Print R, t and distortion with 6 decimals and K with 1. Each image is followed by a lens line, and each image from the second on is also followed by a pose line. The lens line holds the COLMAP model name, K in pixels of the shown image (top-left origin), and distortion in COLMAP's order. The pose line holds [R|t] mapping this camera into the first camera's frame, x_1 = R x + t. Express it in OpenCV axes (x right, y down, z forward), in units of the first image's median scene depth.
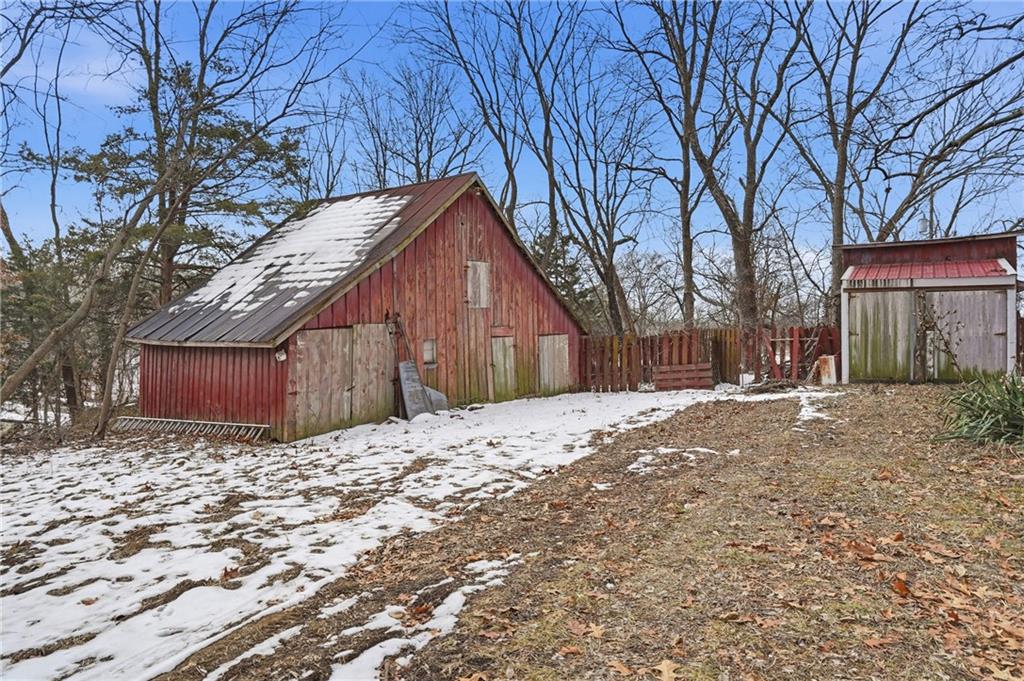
lens RADIAL K [[508.7, 0, 510.6], [0, 508.7, 324.0], [0, 0, 1]] dist [-0.020358, 0.001111]
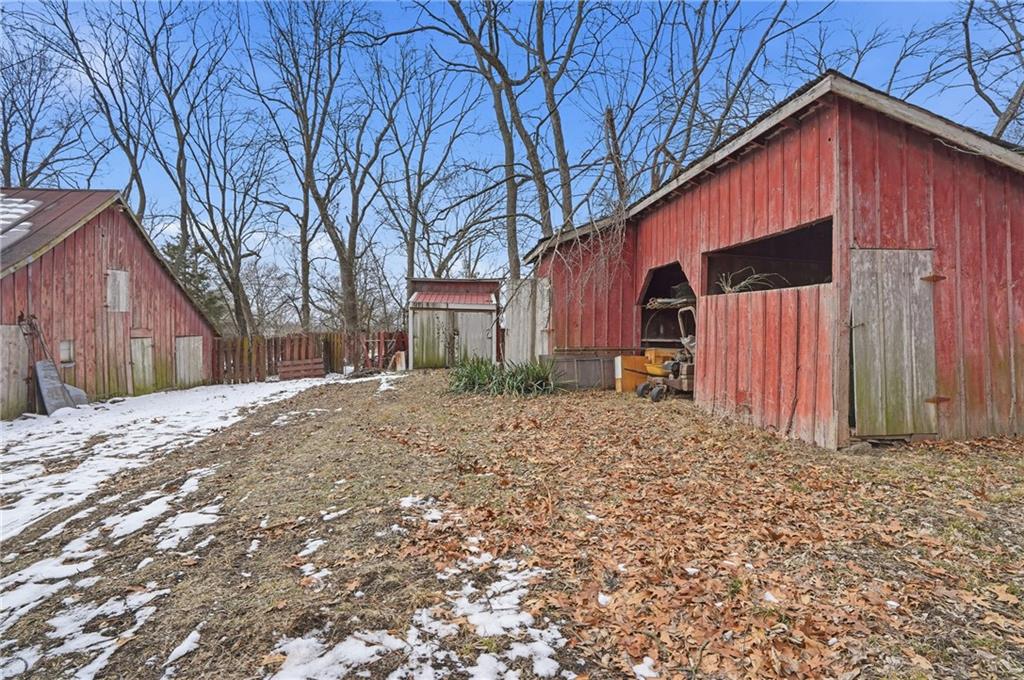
lens RADIAL K [[516.4, 0, 512.0], [0, 516.4, 340.0], [0, 0, 1]] dist [-0.001553, 0.000296]
pose [[0.741602, 0.002031, 0.670837, -0.153457], [-0.022382, 0.999514, 0.021717, -0.011904], [-0.670466, -0.031120, 0.741287, -0.354371]]
